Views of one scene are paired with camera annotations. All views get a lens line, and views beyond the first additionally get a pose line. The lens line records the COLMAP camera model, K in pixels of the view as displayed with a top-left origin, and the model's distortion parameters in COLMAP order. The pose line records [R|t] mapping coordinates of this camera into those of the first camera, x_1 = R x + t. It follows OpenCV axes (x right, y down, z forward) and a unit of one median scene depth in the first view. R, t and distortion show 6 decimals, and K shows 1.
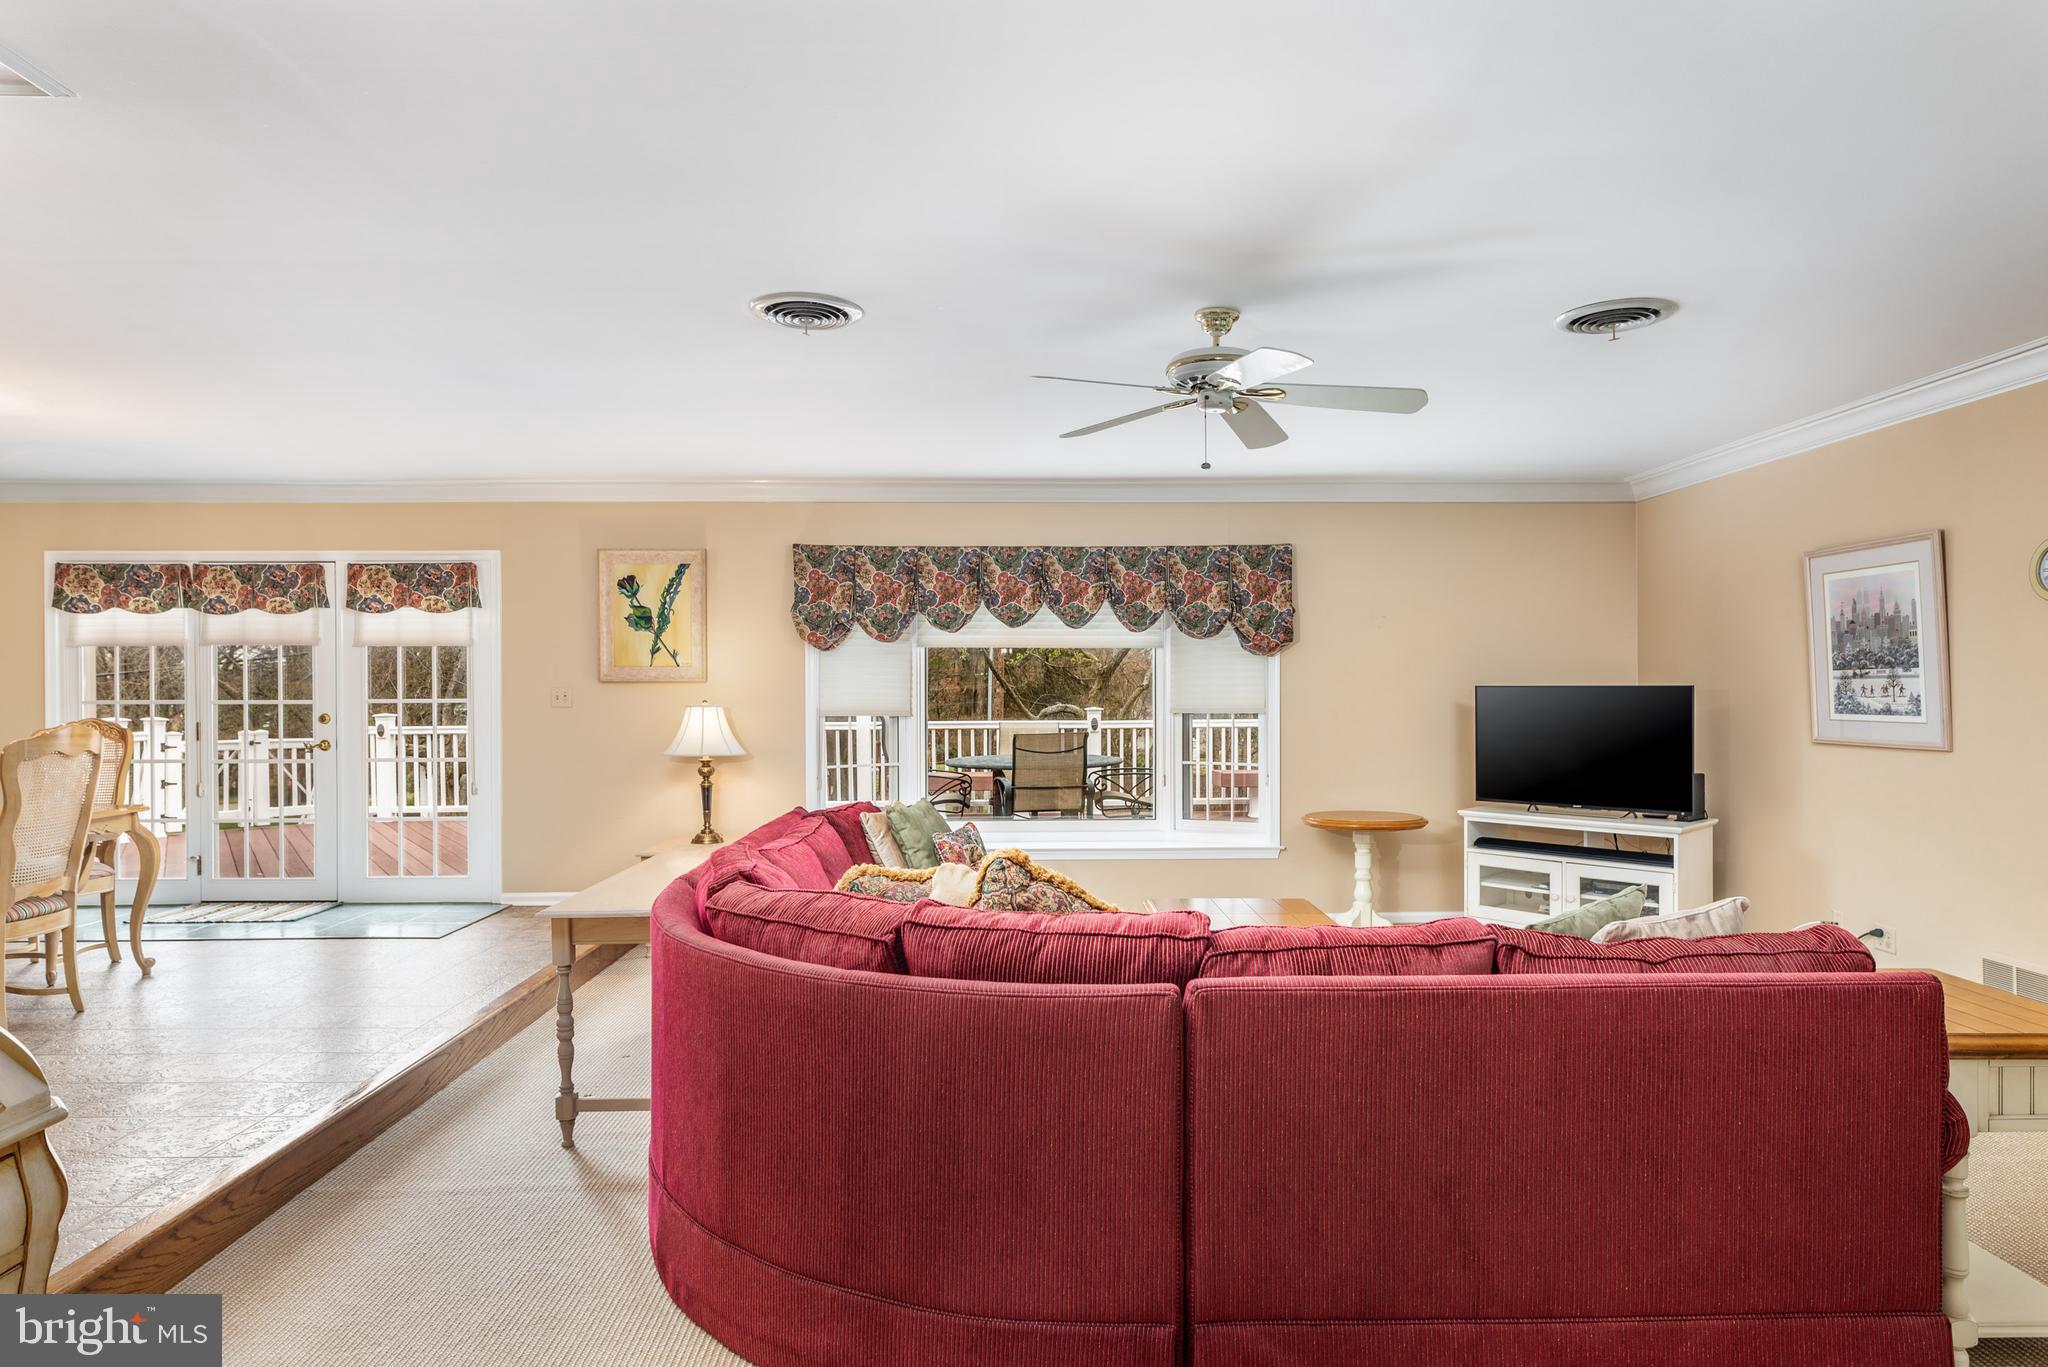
lens RADIAL K [[1195.2, 0, 1029.9], [0, 1195.2, 673.5], [0, 0, 1]] dist [-0.003037, 0.000581]
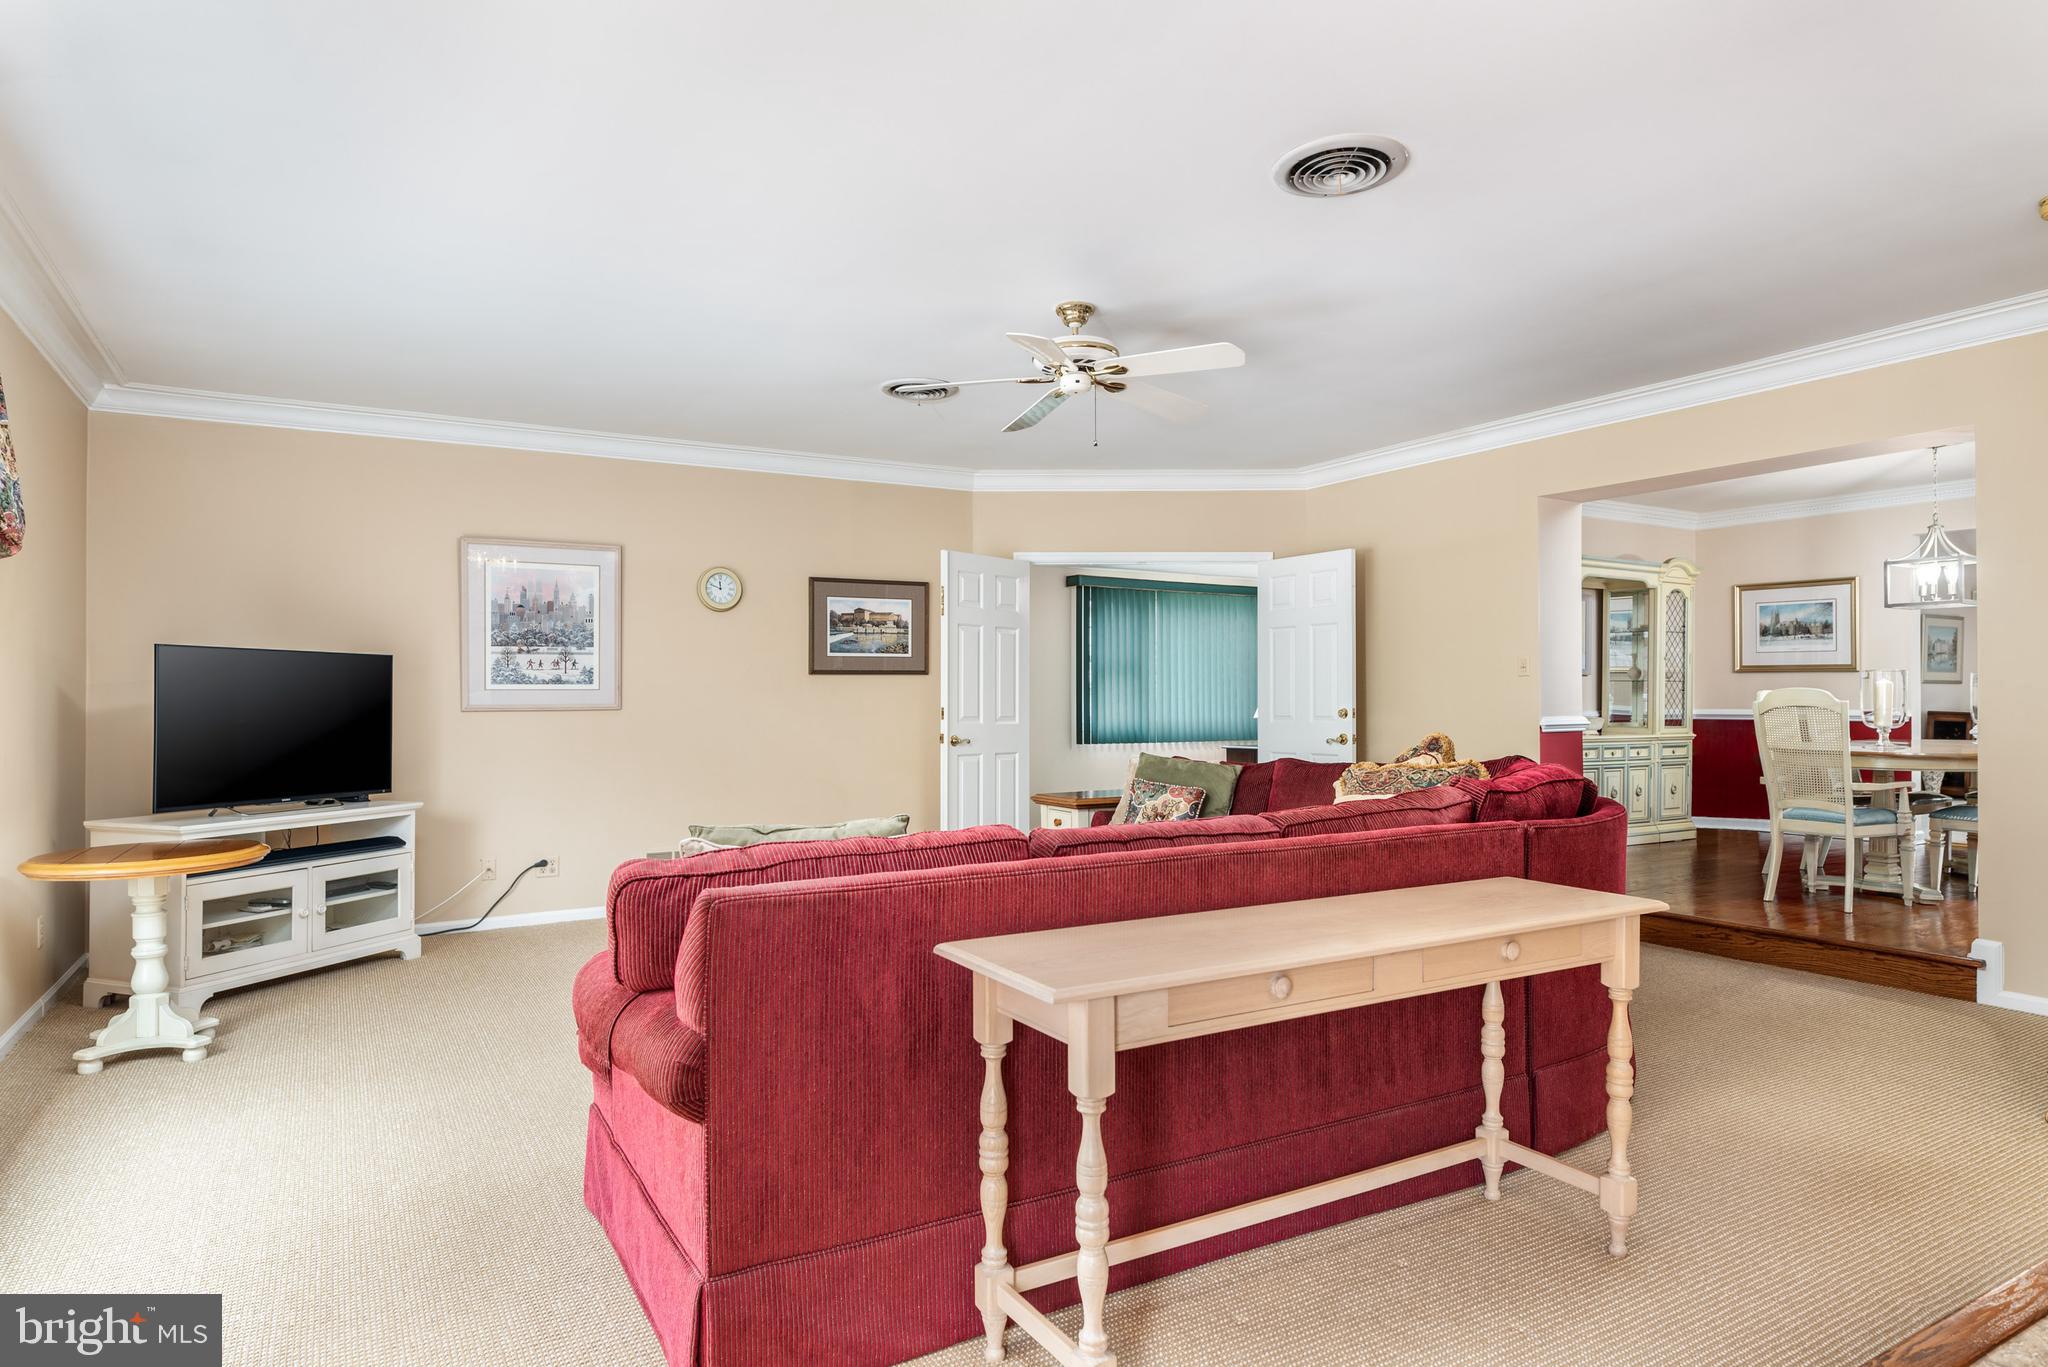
lens RADIAL K [[1195.2, 0, 1012.6], [0, 1195.2, 687.6], [0, 0, 1]] dist [-0.003037, 0.000581]
pose [[-0.470042, 0.008328, 0.882605, -0.591770], [-0.006020, 0.999902, -0.012641, 0.050623], [-0.882623, -0.011255, -0.469946, 1.152861]]
